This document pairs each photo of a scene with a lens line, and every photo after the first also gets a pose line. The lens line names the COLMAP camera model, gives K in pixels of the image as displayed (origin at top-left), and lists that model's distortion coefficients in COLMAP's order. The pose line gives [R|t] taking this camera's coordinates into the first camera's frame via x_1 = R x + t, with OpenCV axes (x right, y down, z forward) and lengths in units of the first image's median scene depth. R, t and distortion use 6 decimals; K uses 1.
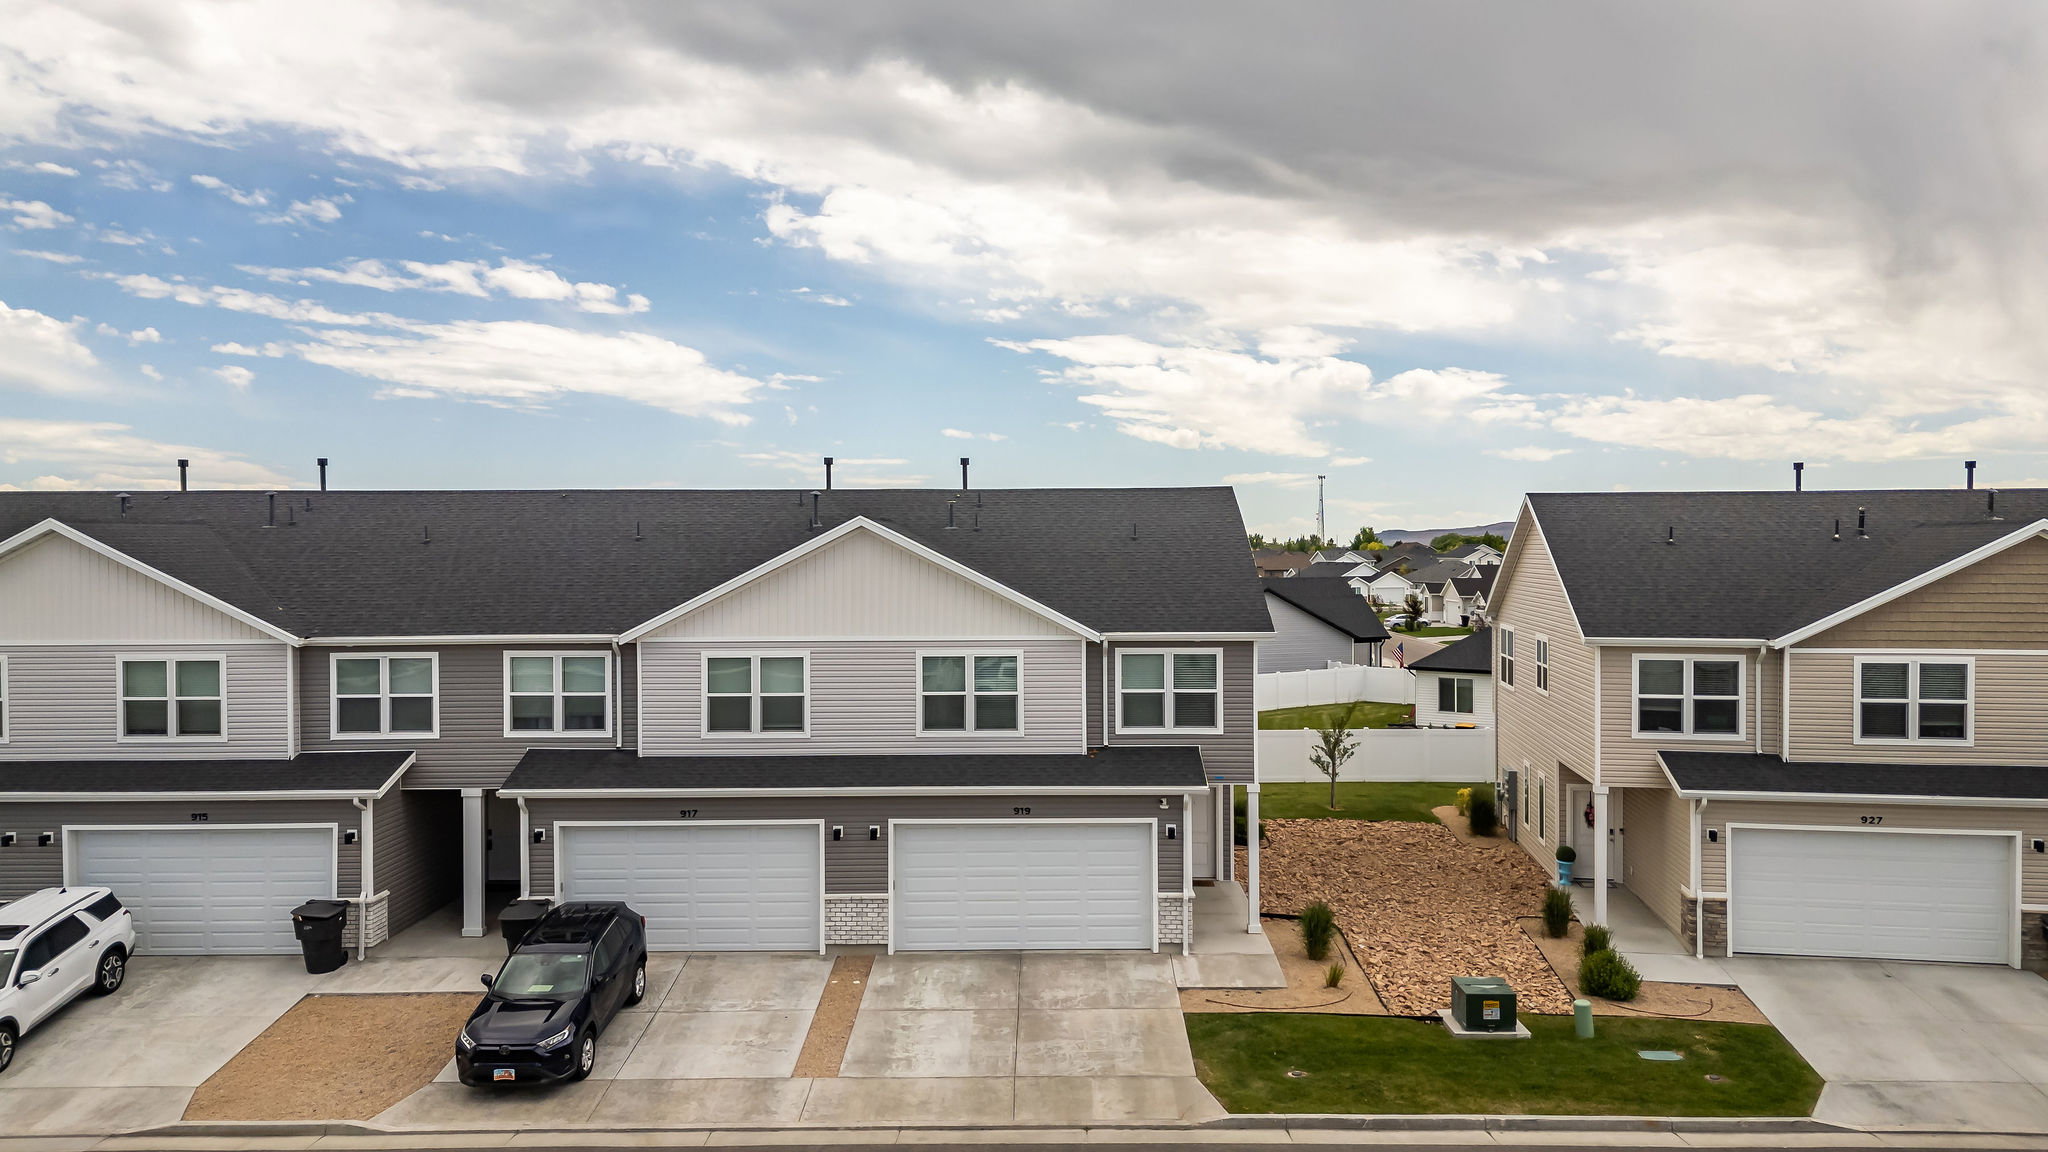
lens RADIAL K [[1431.0, 0, 1031.1], [0, 1431.0, 563.8], [0, 0, 1]] dist [0.089221, -0.096099]
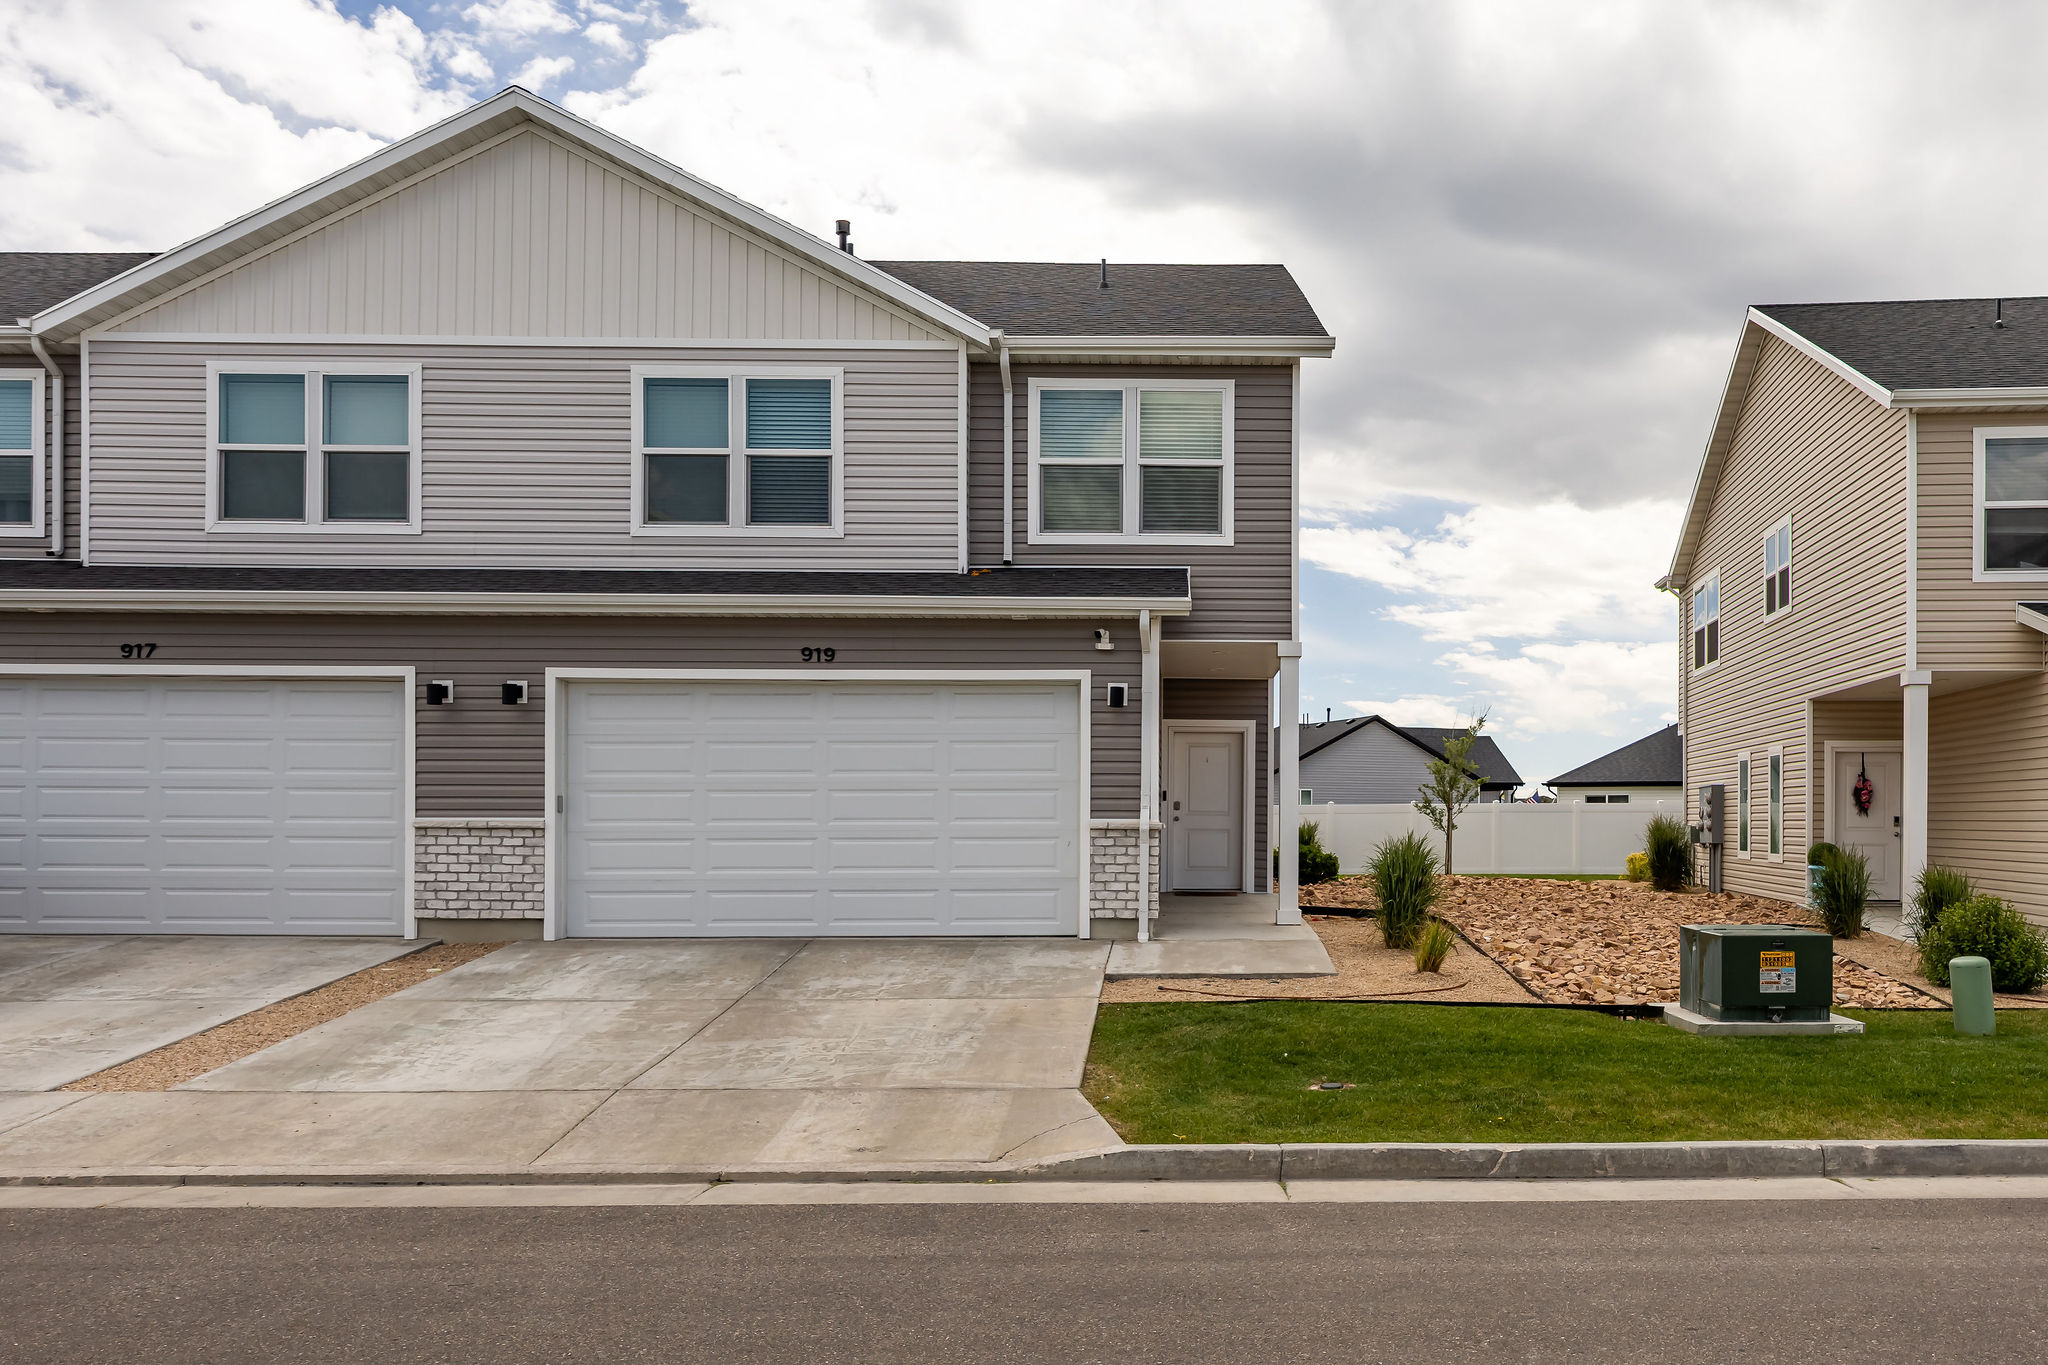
lens RADIAL K [[1465.8, 0, 1206.7], [0, 1465.8, 815.7], [0, 0, 1]] dist [-0.001104, -0.004078]
pose [[0.999270, 0.007793, 0.037388, 0.107798], [-0.007376, 0.999909, -0.011272, 0.228680], [-0.037473, 0.010988, 0.999237, 0.479141]]
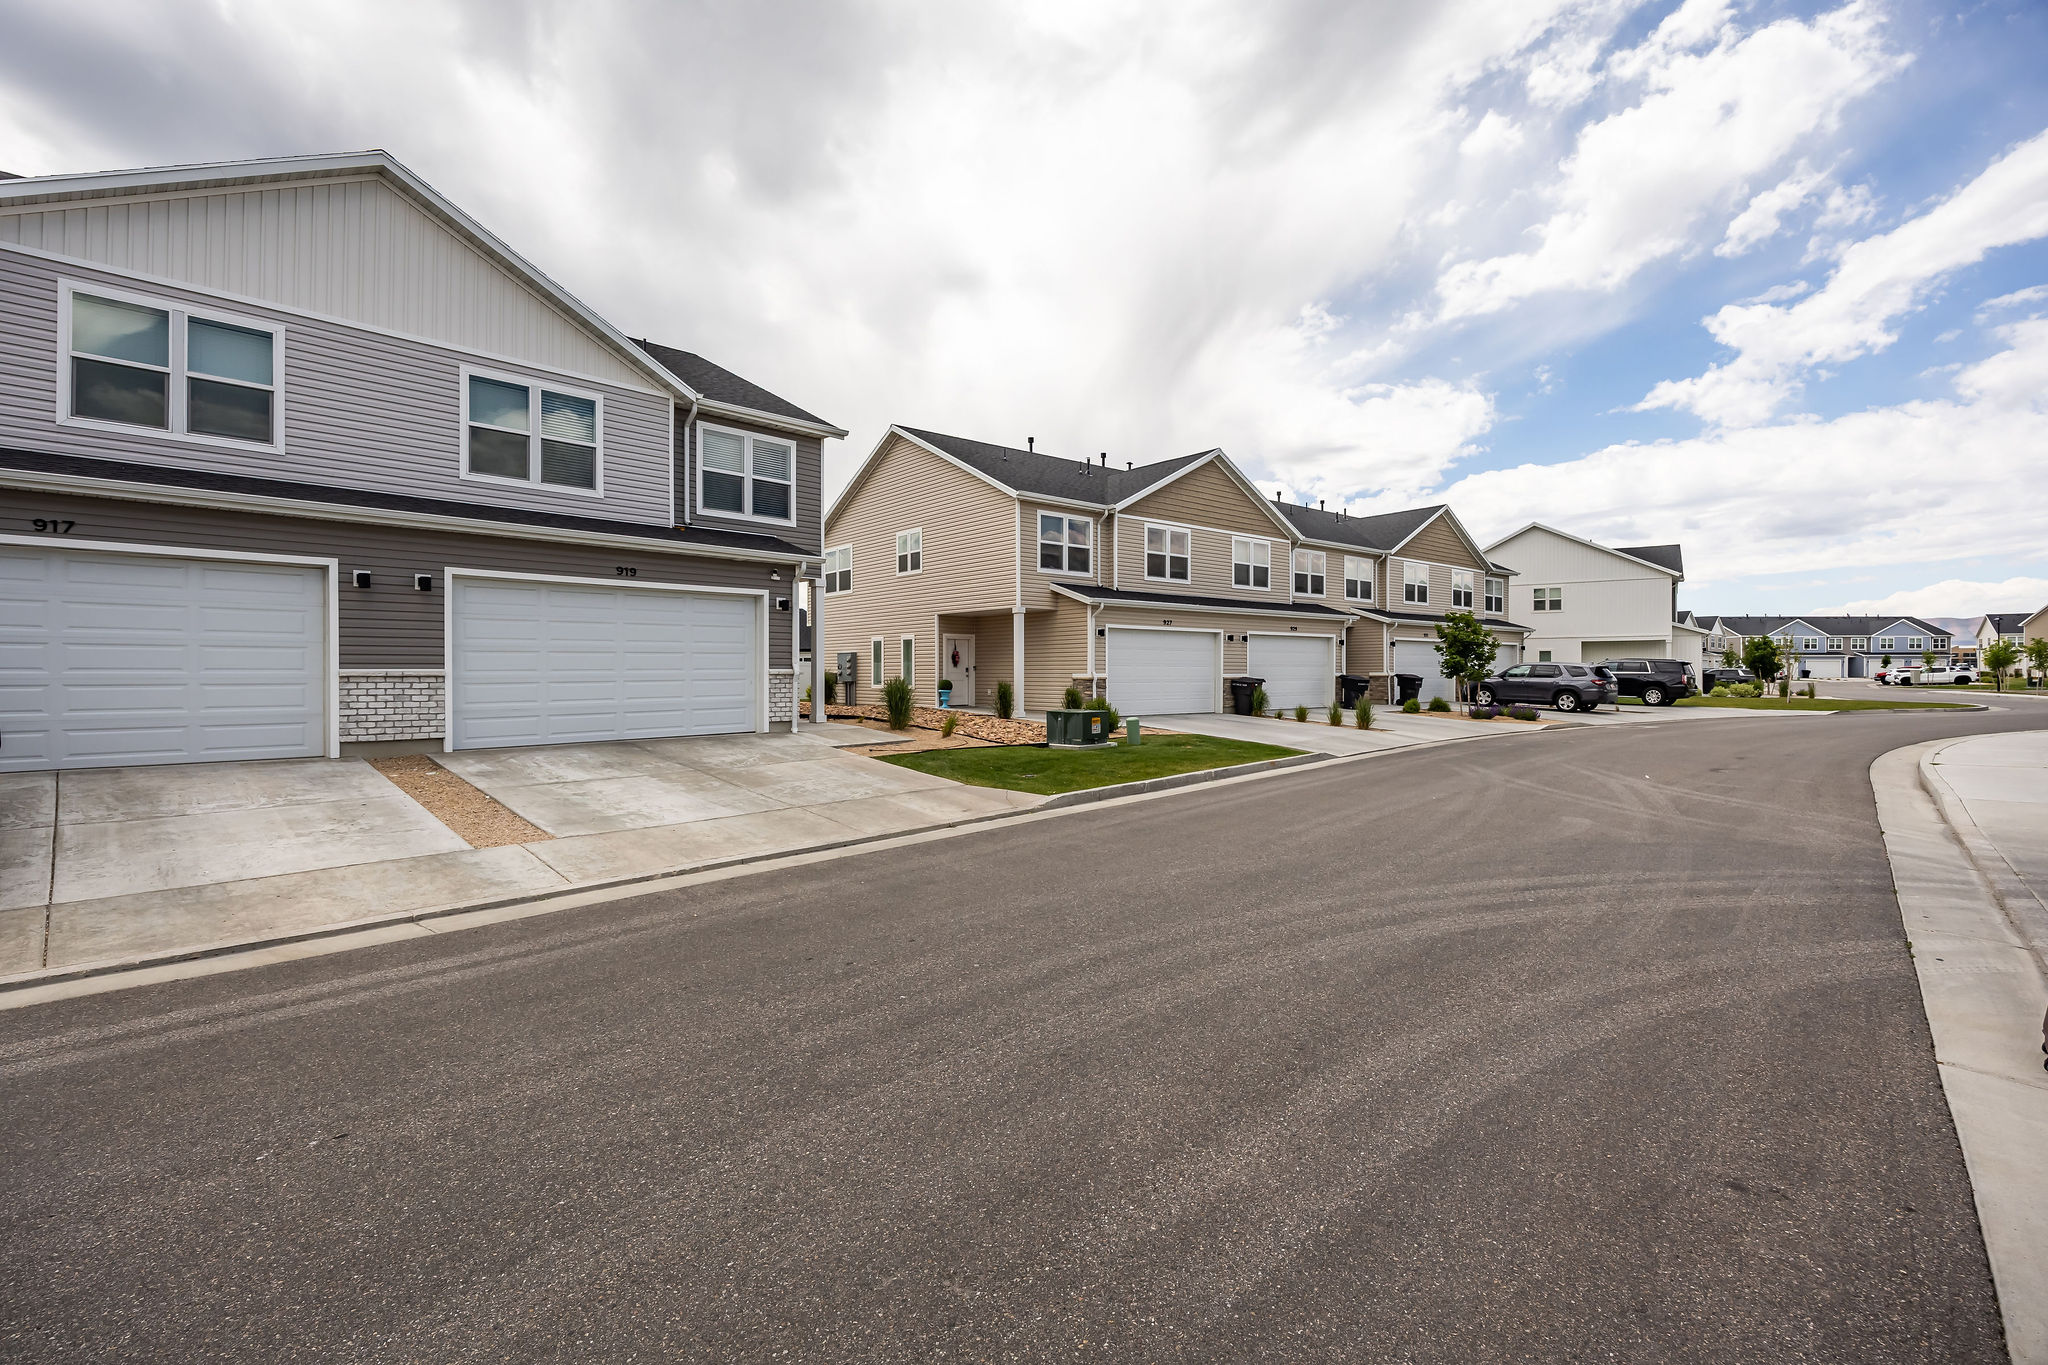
lens RADIAL K [[902.2, 0, 993.1], [0, 902.2, 672.0], [0, 0, 1]] dist [-0.001405, -0.000519]
pose [[0.687354, 0.003391, 0.726314, -0.235994], [0.003715, 0.999960, -0.008184, 0.231517], [-0.726313, 0.008324, 0.687314, 0.475955]]
